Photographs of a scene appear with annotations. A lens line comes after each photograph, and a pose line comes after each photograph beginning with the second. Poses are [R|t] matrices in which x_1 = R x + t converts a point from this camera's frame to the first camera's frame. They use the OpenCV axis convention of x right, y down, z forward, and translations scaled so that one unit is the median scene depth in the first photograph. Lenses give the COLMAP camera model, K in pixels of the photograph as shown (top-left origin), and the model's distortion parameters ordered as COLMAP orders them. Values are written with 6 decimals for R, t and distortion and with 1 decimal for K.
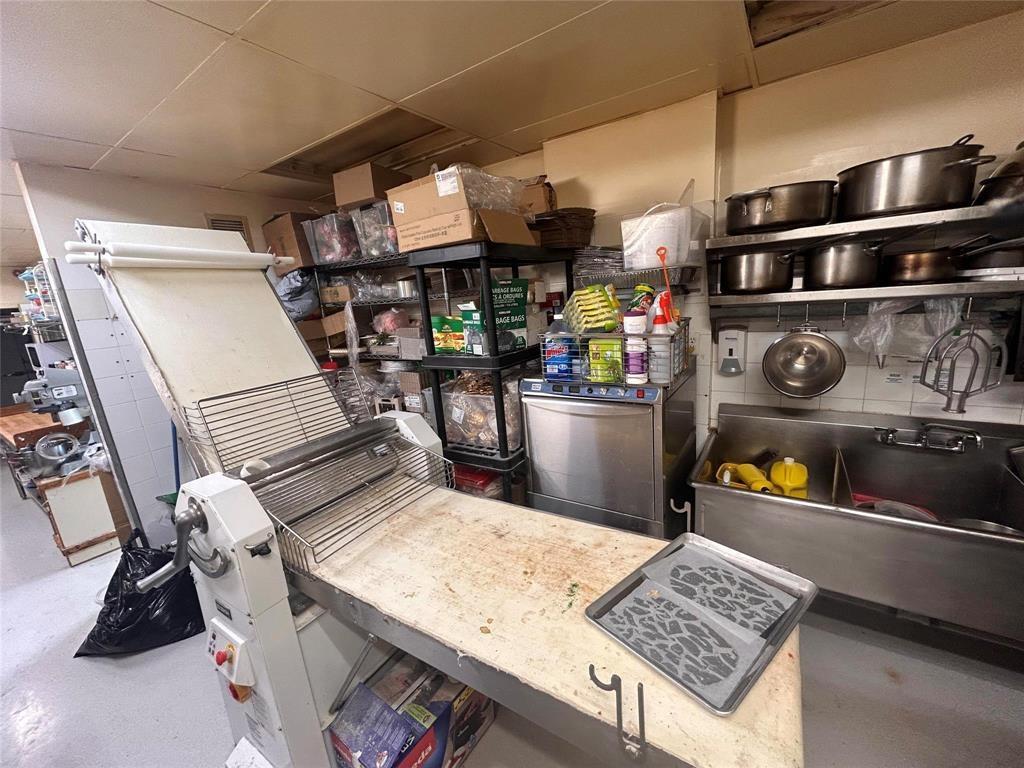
lens RADIAL K [[413.6, 0, 514.1], [0, 413.6, 386.7], [0, 0, 1]] dist [0.000023, 0.000120]
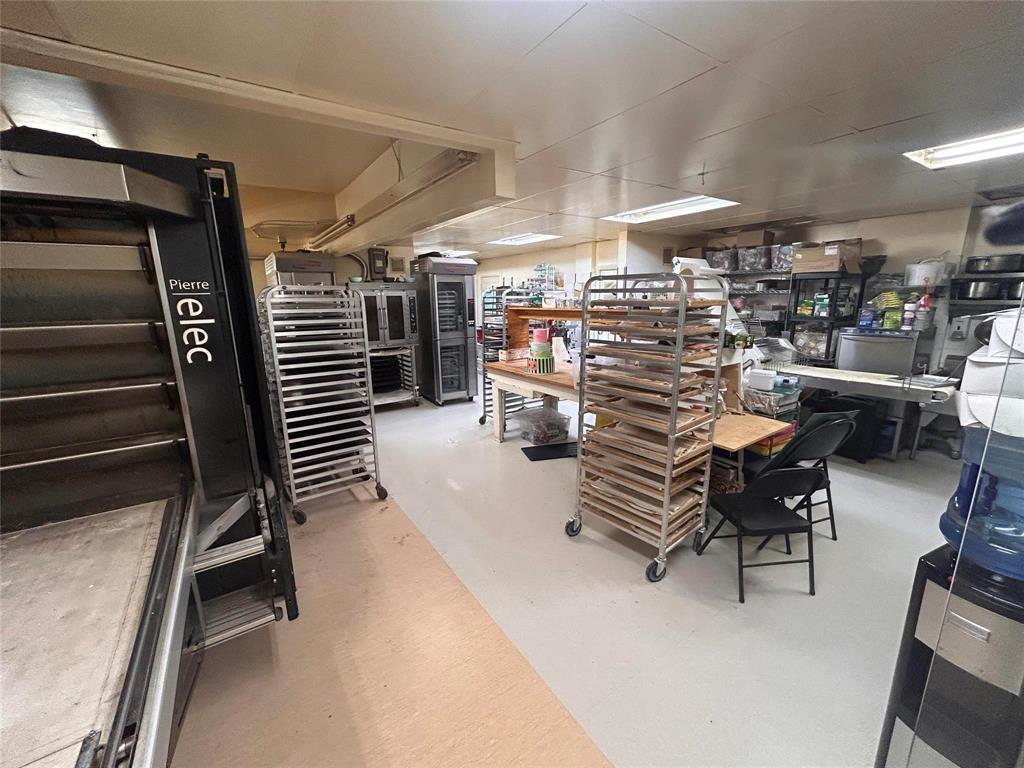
lens RADIAL K [[413.6, 0, 511.3], [0, 413.6, 386.3], [0, 0, 1]] dist [0.000023, 0.000120]
pose [[0.919601, 0.150788, -0.362763, -0.847044], [-0.145912, 0.988448, 0.040978, 0.511118], [0.364752, 0.015248, 0.930980, -1.989215]]
